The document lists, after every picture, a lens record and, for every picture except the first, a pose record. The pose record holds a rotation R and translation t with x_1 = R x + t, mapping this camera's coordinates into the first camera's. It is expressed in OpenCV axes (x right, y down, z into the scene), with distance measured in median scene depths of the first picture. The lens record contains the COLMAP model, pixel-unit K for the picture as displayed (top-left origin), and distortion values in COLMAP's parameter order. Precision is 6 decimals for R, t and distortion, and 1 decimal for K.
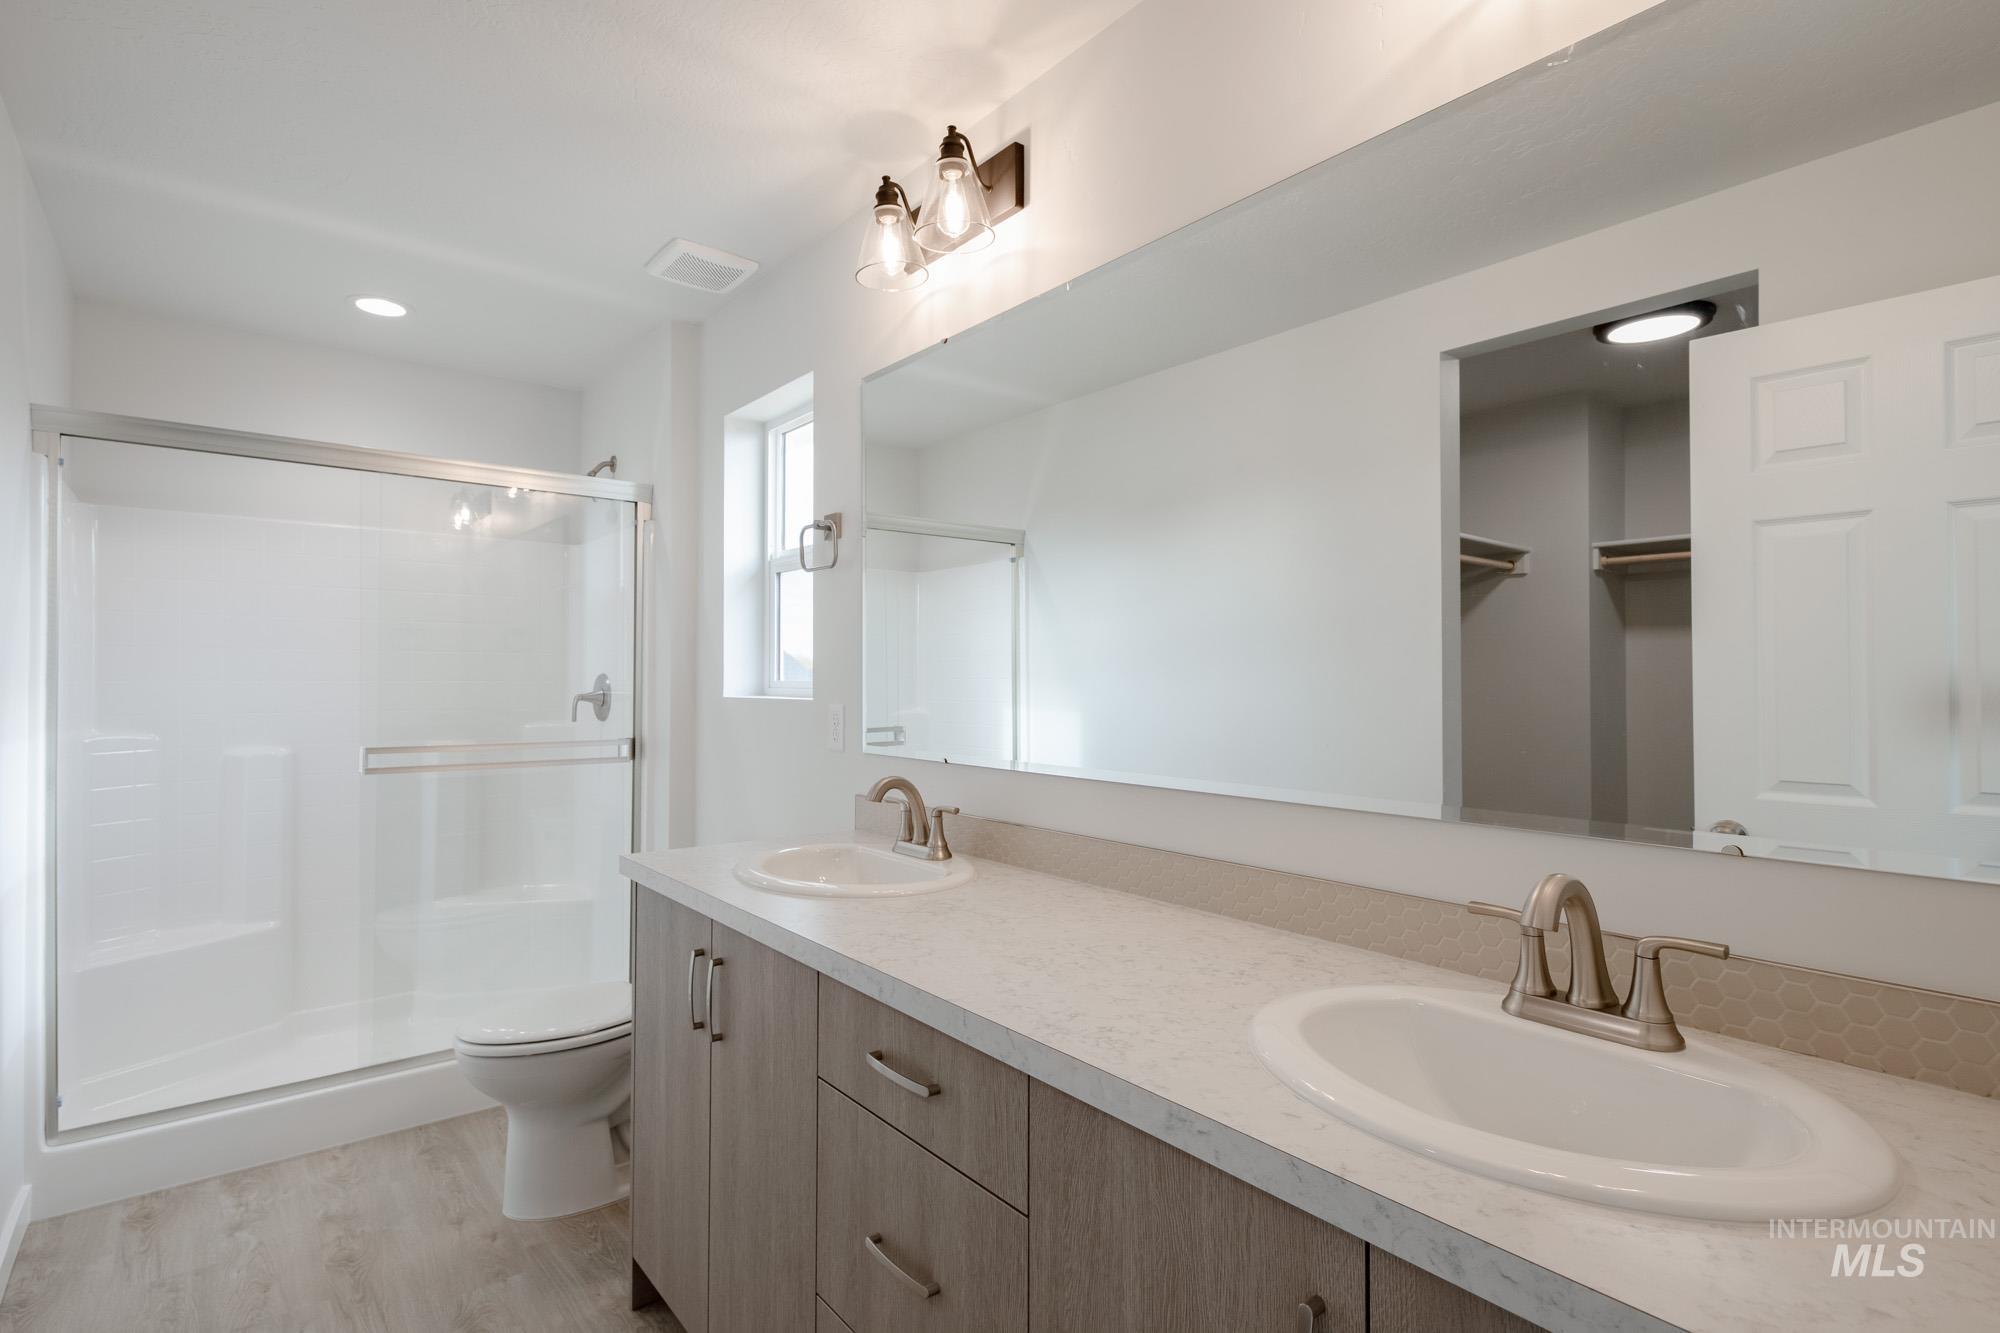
lens RADIAL K [[942.4, 0, 1015.7], [0, 942.4, 667.3], [0, 0, 1]] dist [0.014919, -0.006222]
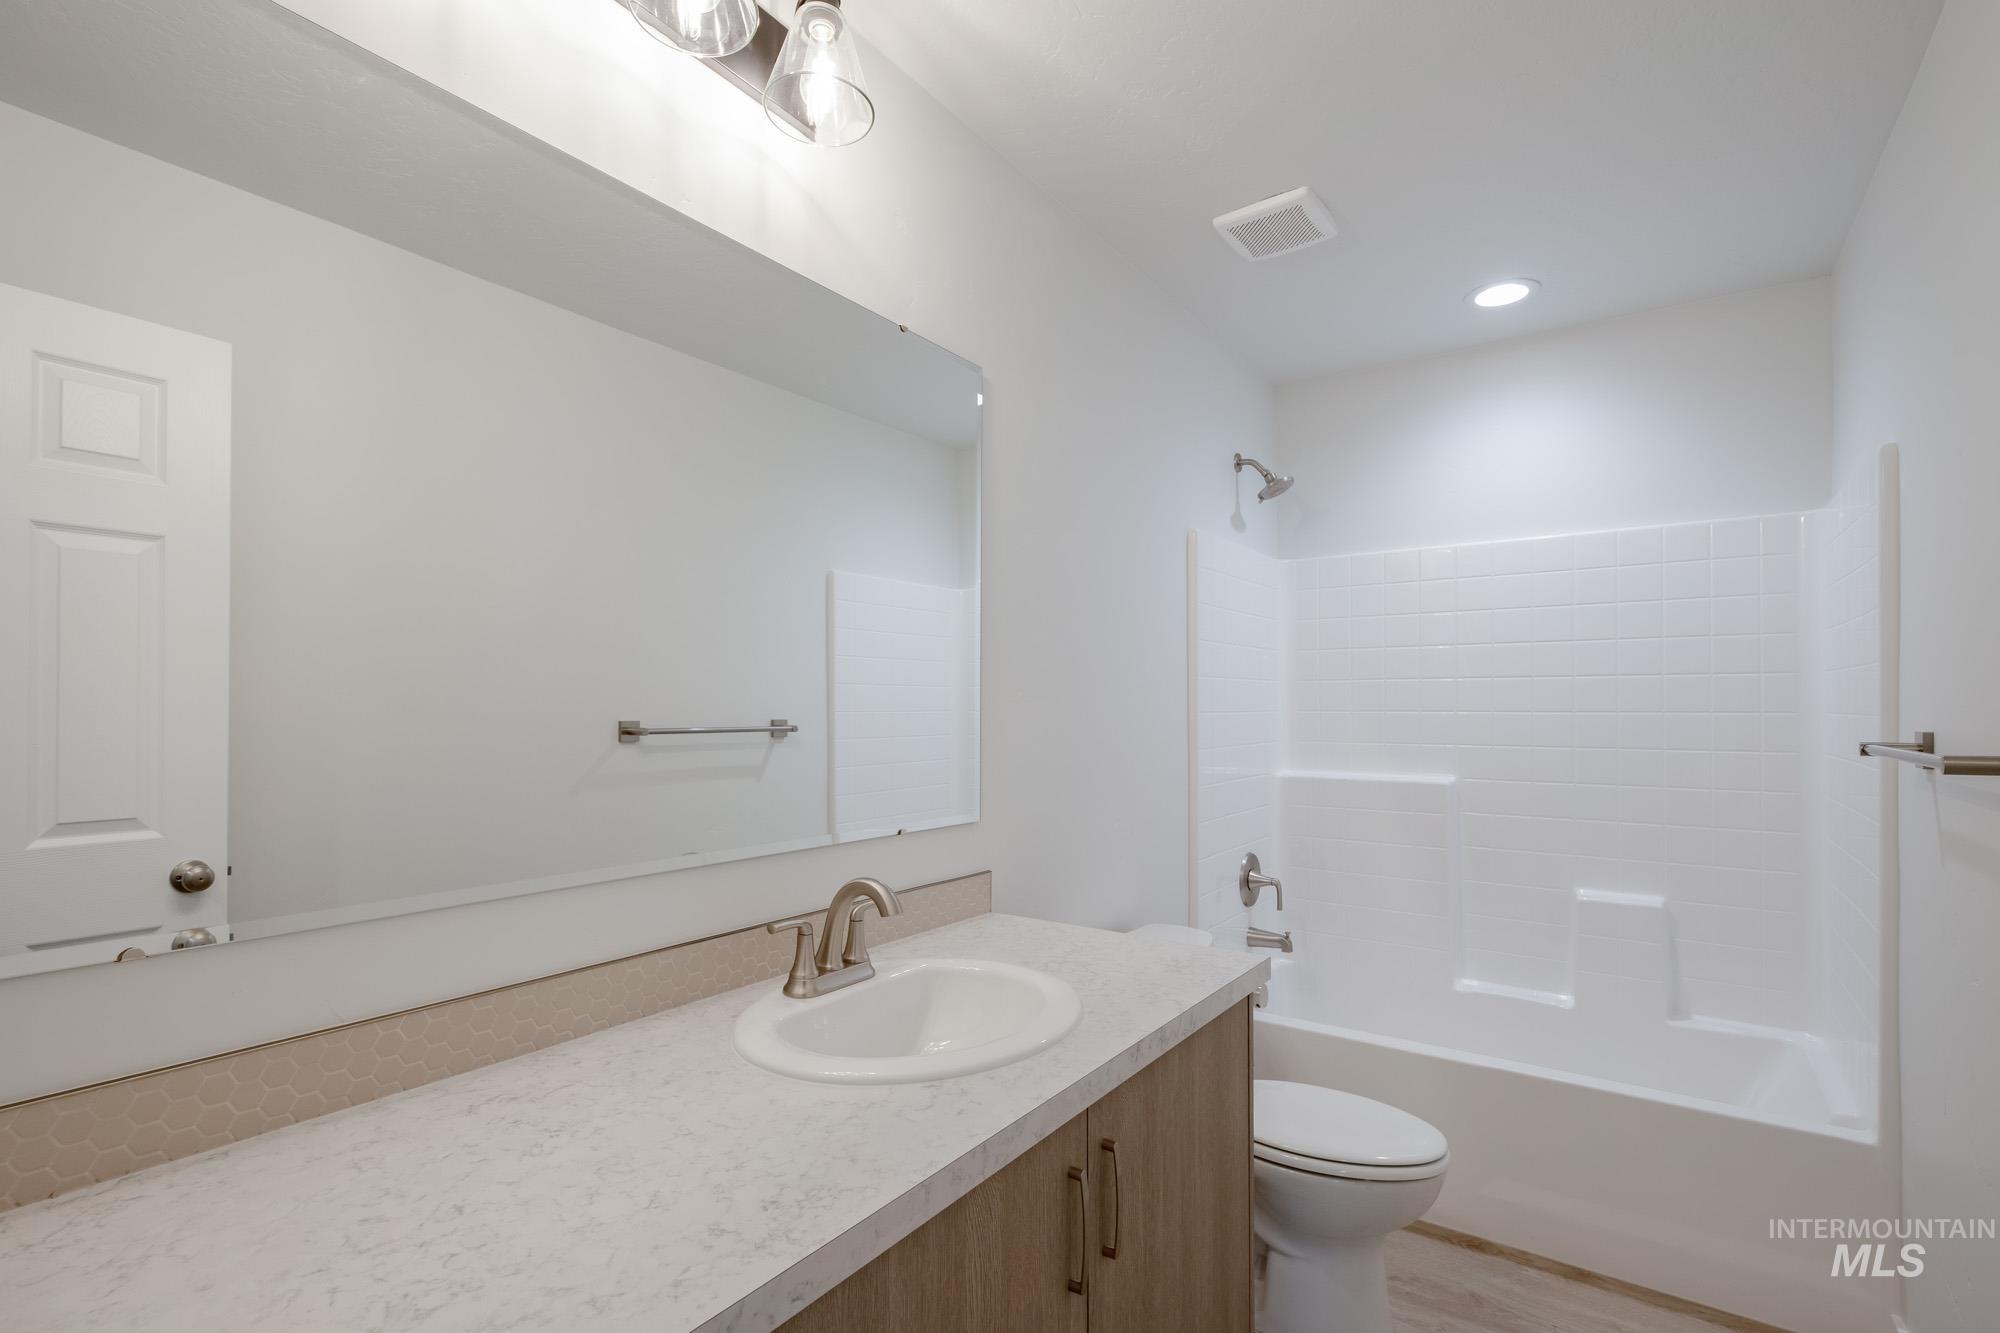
lens RADIAL K [[933.2, 0, 984.5], [0, 933.2, 670.1], [0, 0, 1]] dist [0.028965, 0.000045]
pose [[-0.248417, 0.032109, 0.968121, -0.578662], [-0.019944, 0.999069, -0.038253, -0.010910], [-0.968448, -0.028811, -0.247546, 0.874255]]
